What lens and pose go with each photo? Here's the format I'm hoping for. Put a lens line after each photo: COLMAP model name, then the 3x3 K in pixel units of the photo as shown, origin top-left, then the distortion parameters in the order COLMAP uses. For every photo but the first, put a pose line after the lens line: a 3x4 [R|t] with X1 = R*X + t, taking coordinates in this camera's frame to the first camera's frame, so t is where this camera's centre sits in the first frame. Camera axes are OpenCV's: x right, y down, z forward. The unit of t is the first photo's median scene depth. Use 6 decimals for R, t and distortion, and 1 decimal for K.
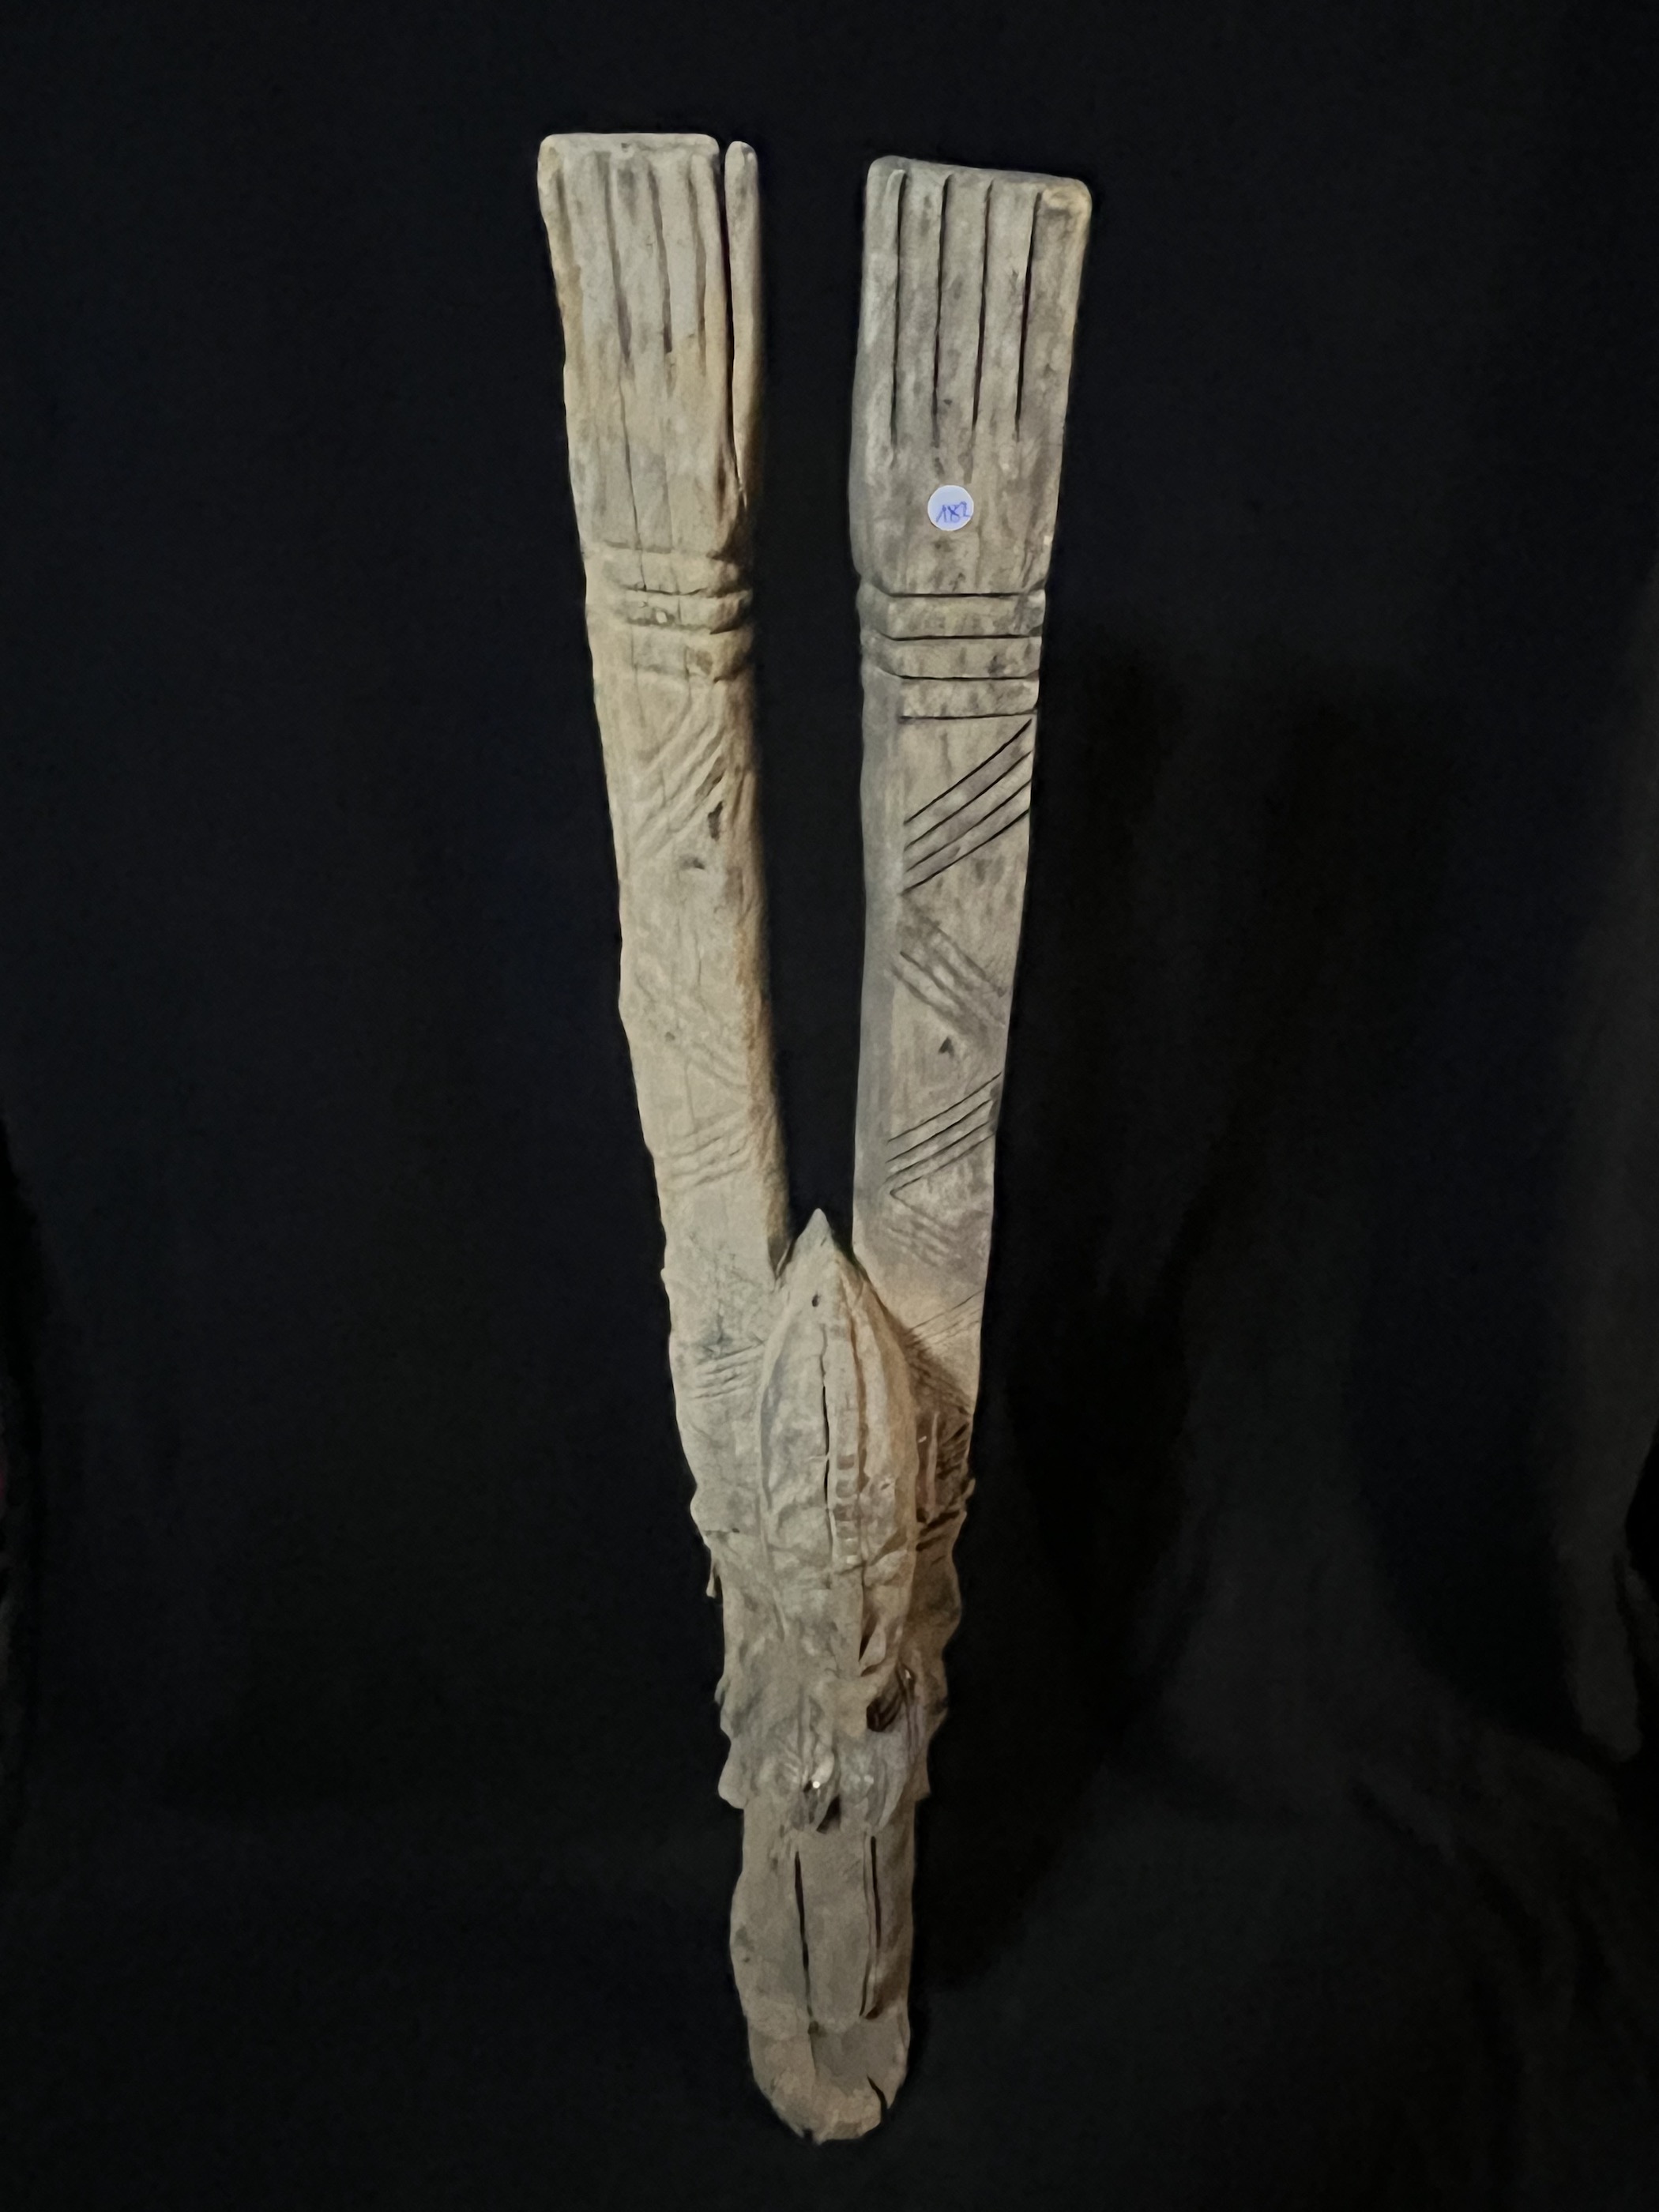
lens RADIAL K [[1636.6, 0, 847.2], [0, 1636.6, 1089.0], [0, 0, 1]] dist [-0.002641, -0.003451]
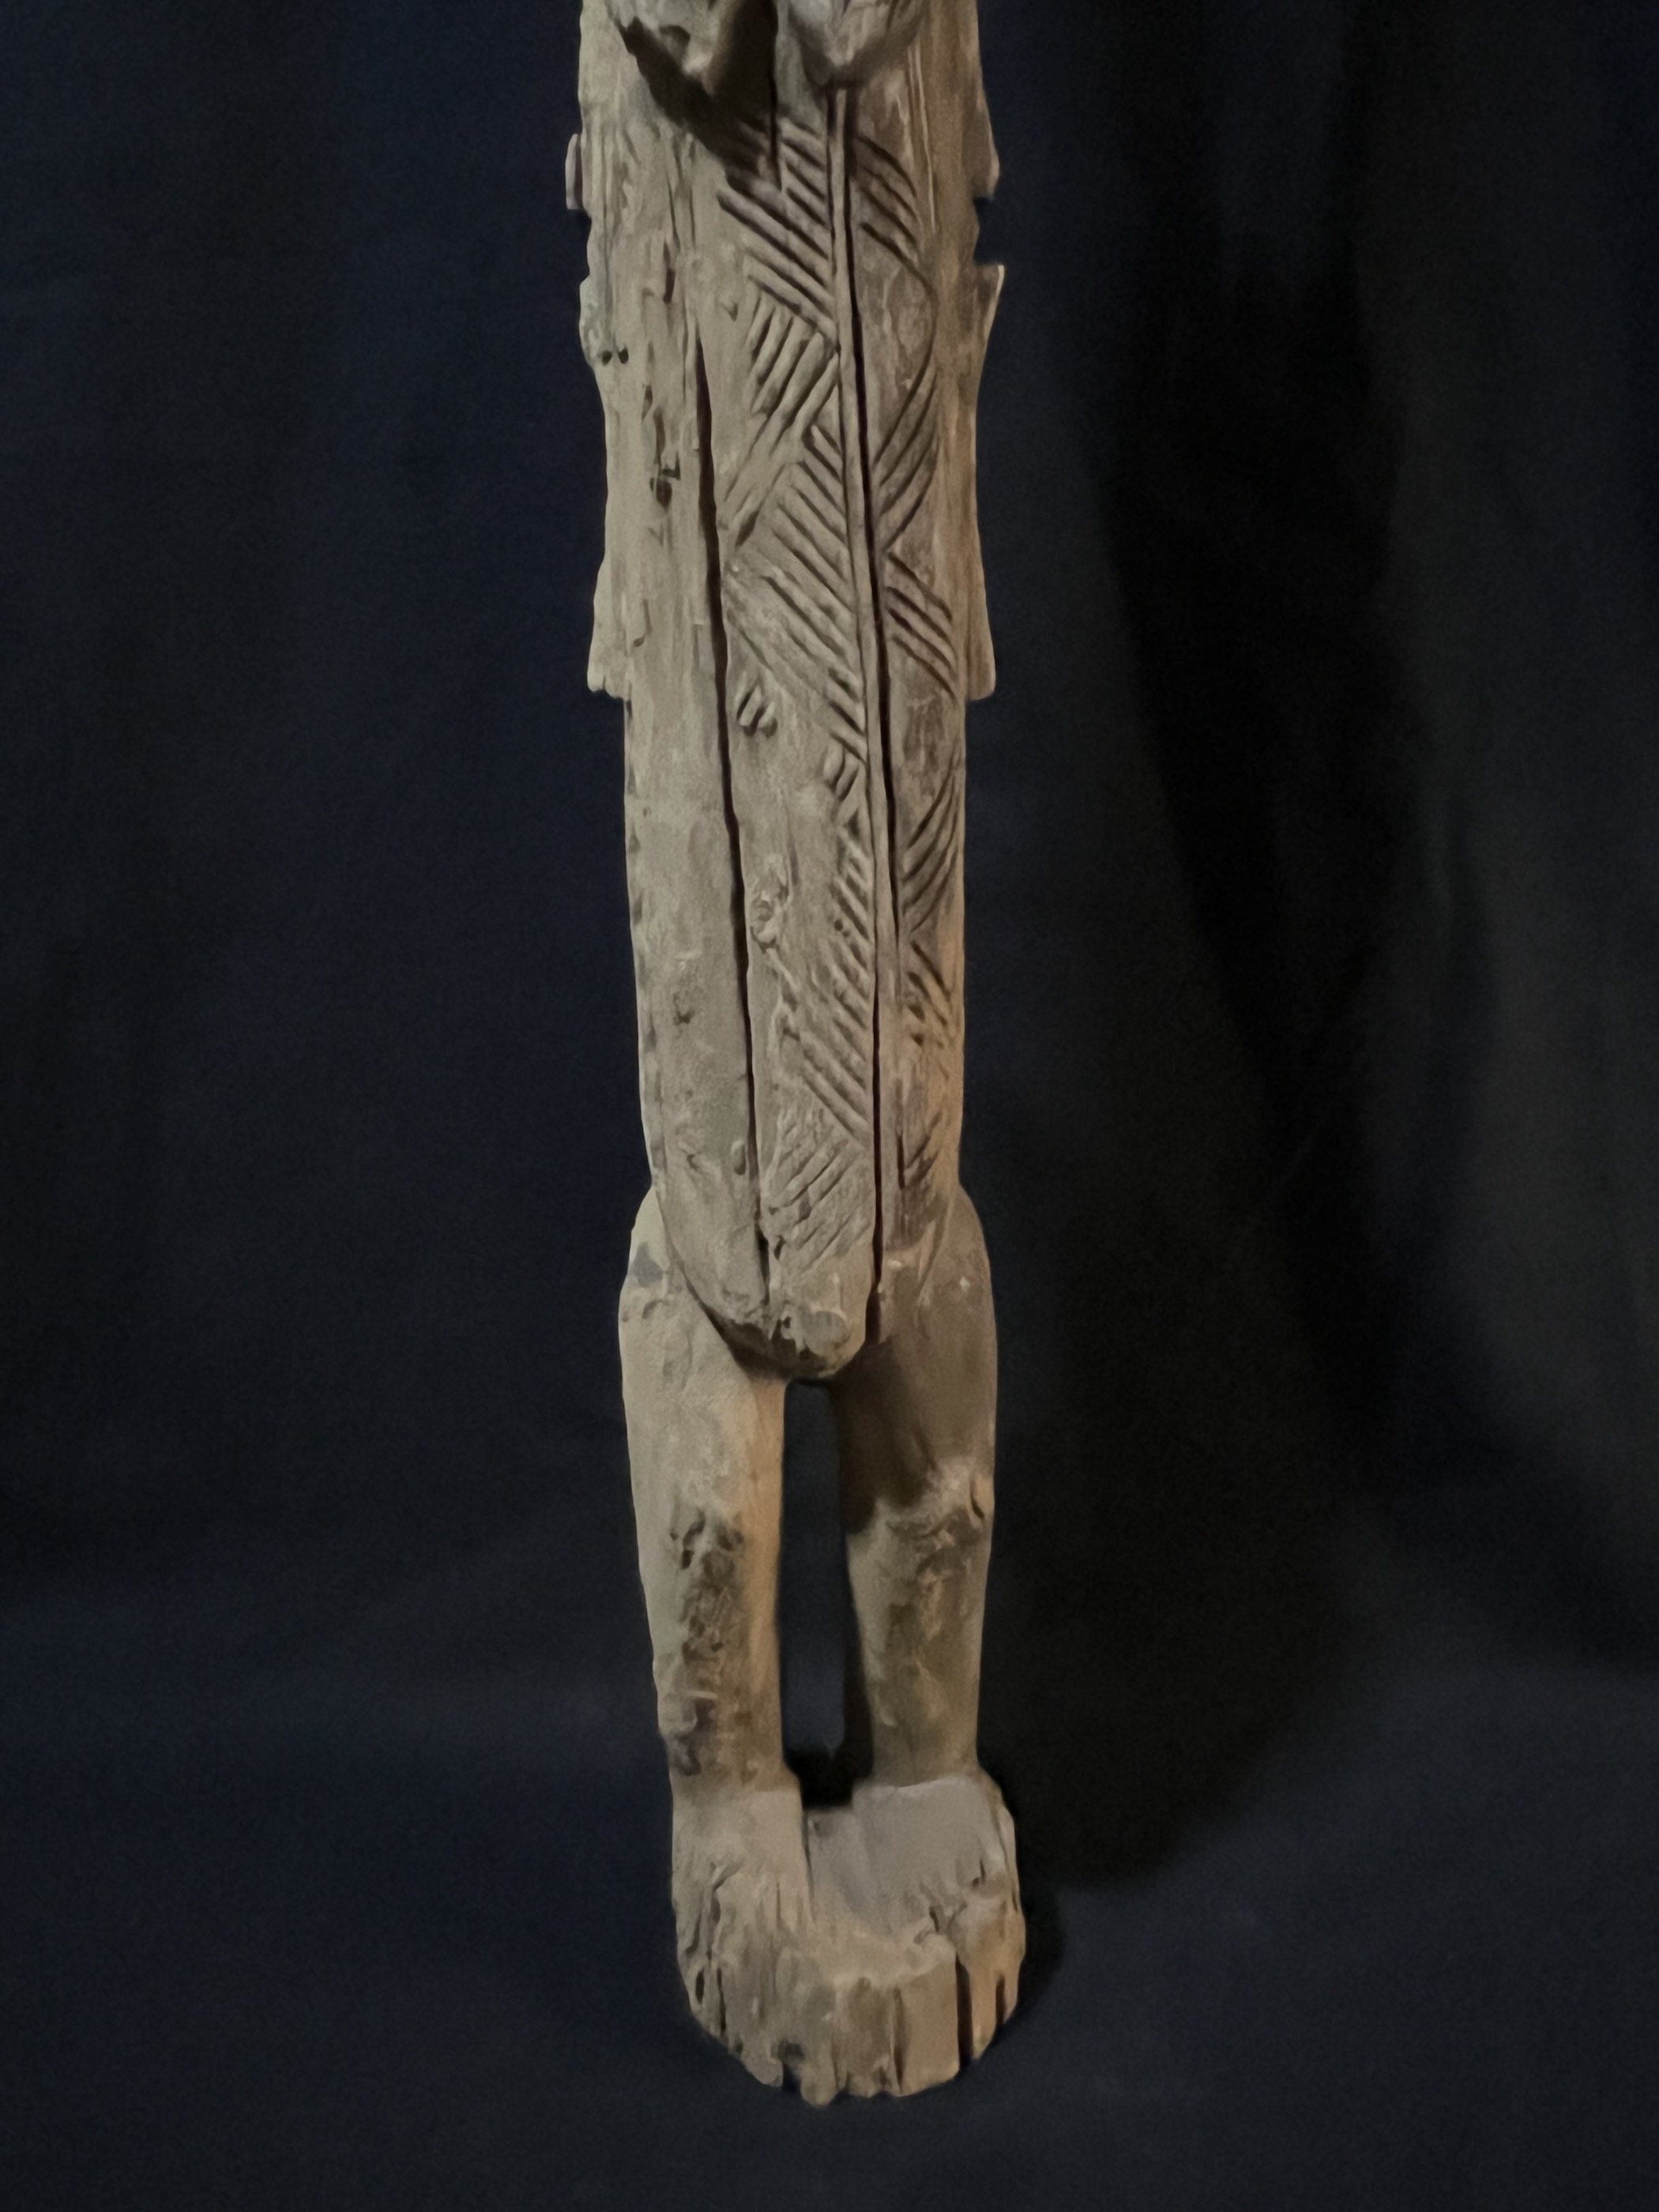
lens RADIAL K [[1636.6, 0, 847.0], [0, 1636.6, 1107.1], [0, 0, 1]] dist [-0.002641, -0.003451]
pose [[0.997410, -0.027200, -0.066577, 0.067076], [-0.010170, 0.863079, -0.504967, 1.539702], [0.071196, 0.504336, 0.860567, 1.184115]]
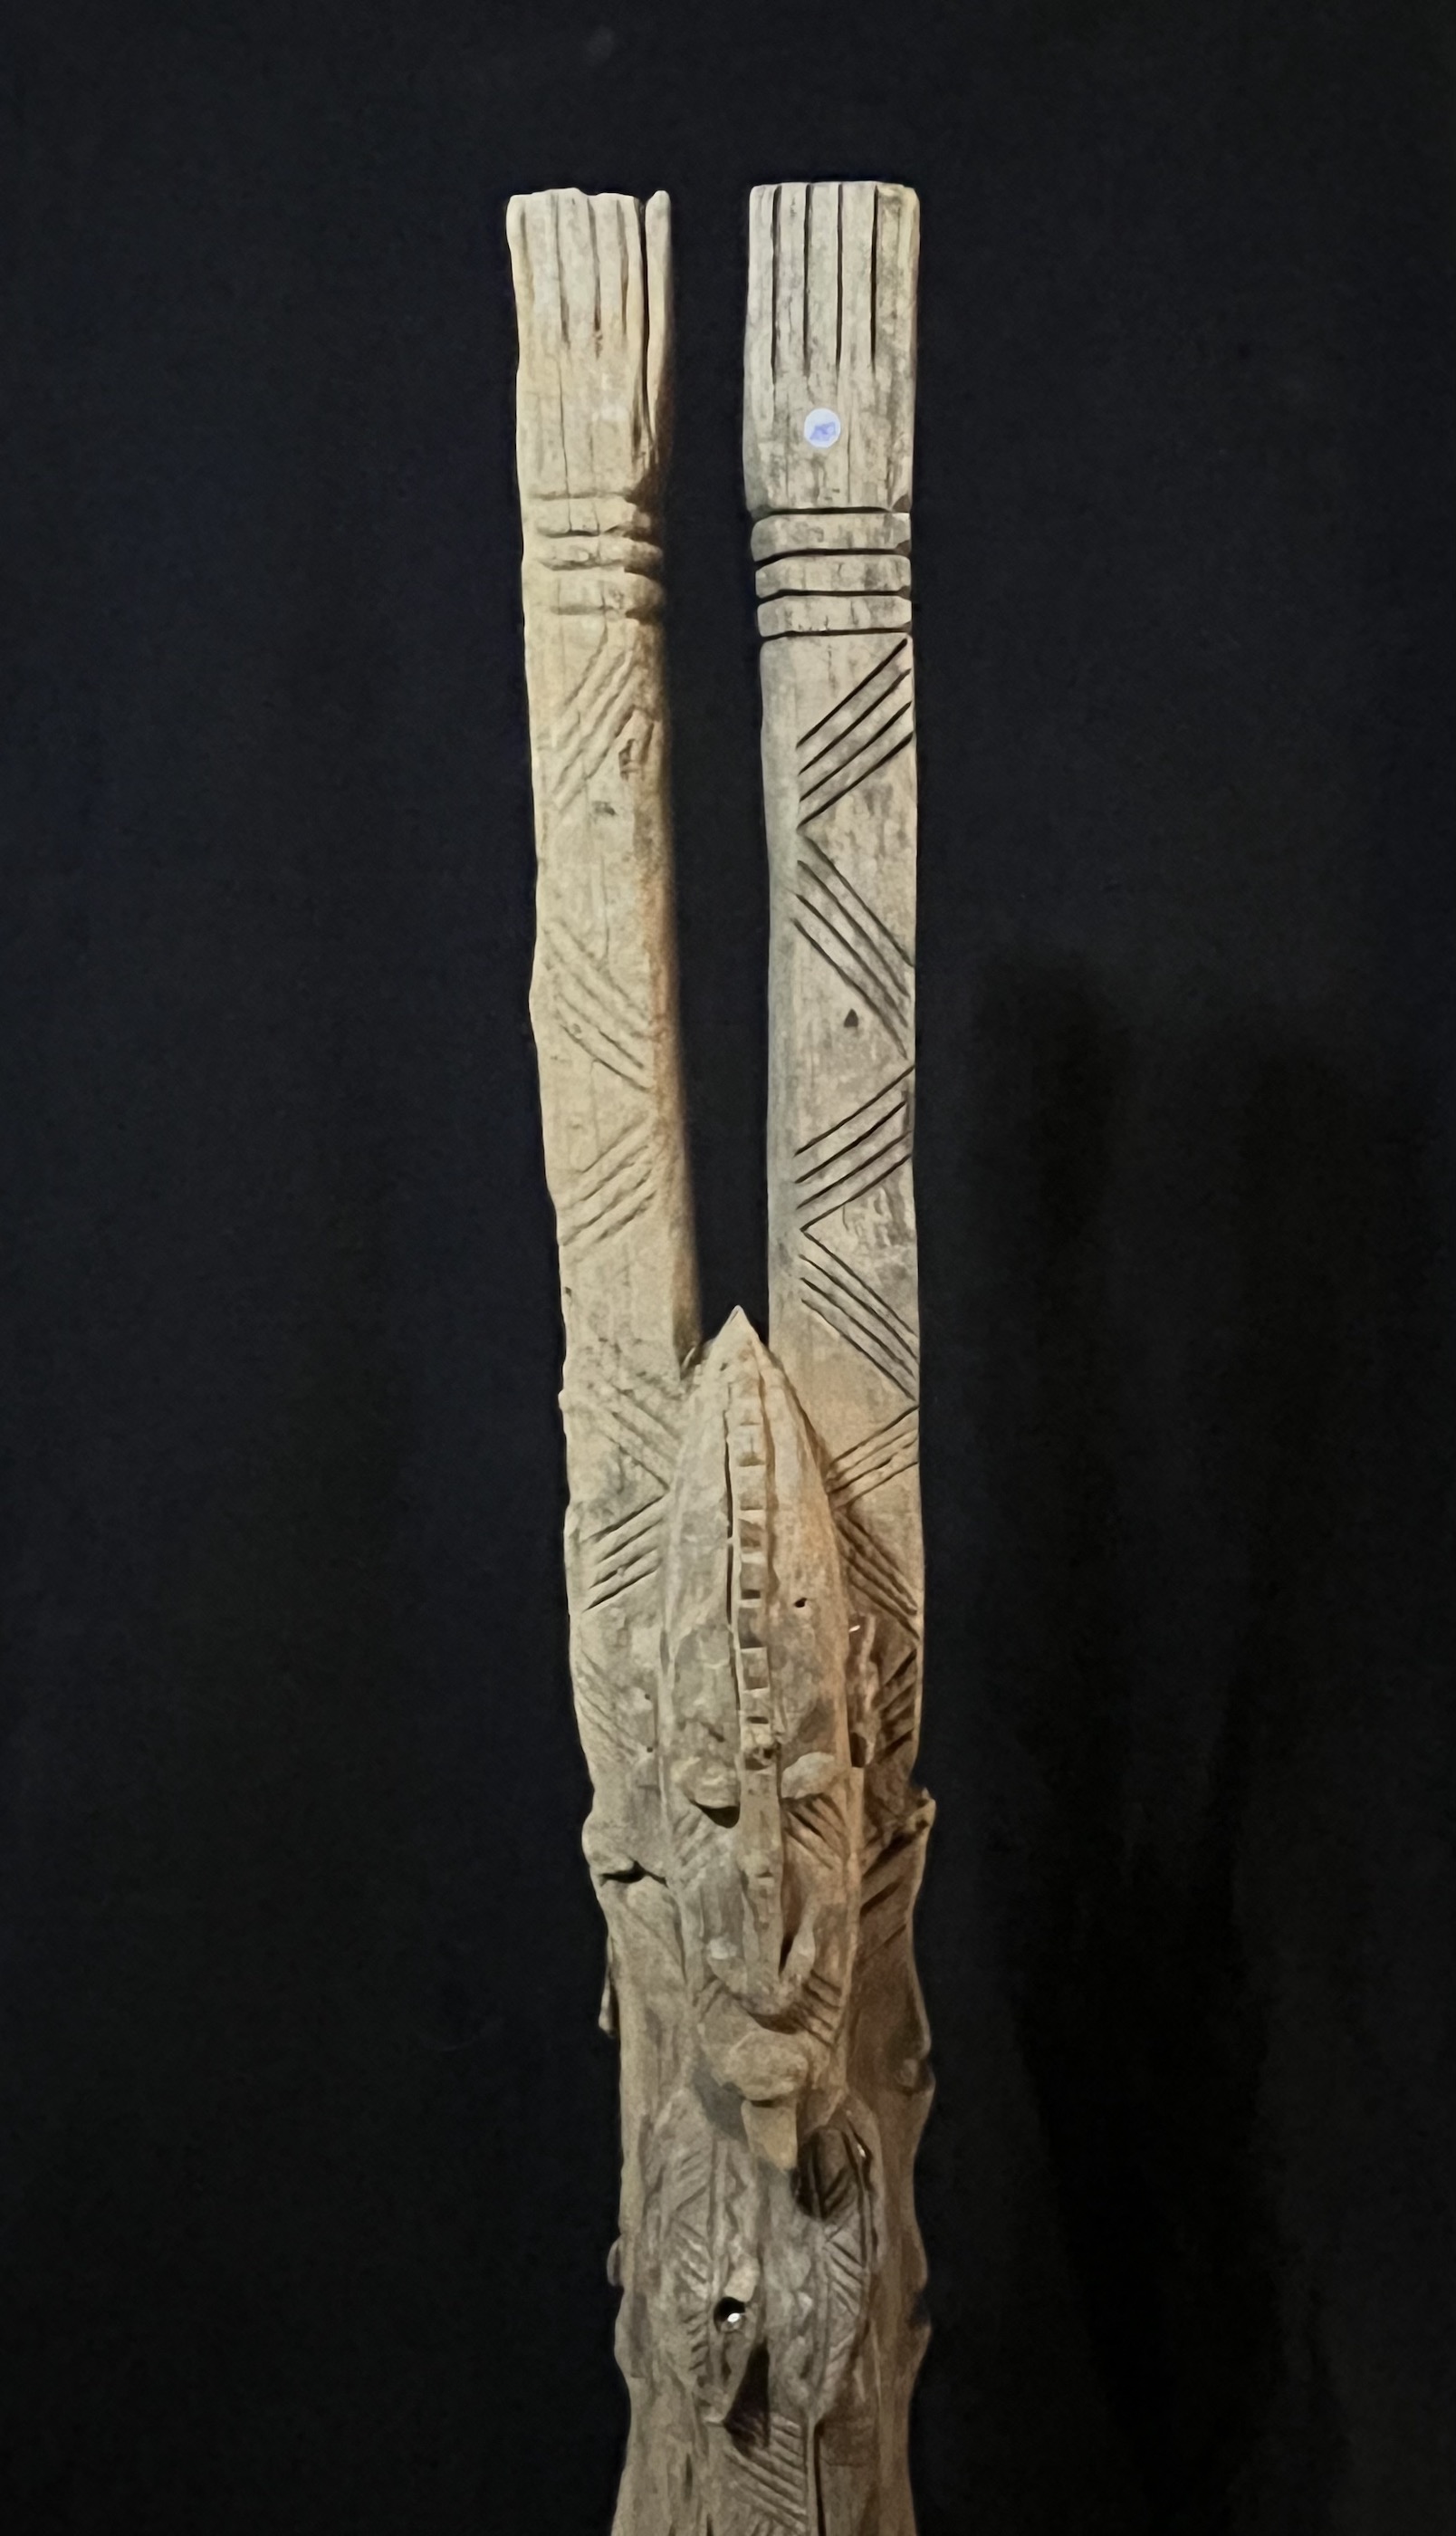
lens RADIAL K [[1816.8, 0, 764.3], [0, 1816.8, 1290.2], [0, 0, 1]] dist [0.004995, -0.025300]
pose [[0.997236, -0.010957, -0.073489, 0.090559], [-0.029211, 0.851609, -0.523362, 0.718334], [0.068318, 0.524062, 0.848935, 0.153091]]
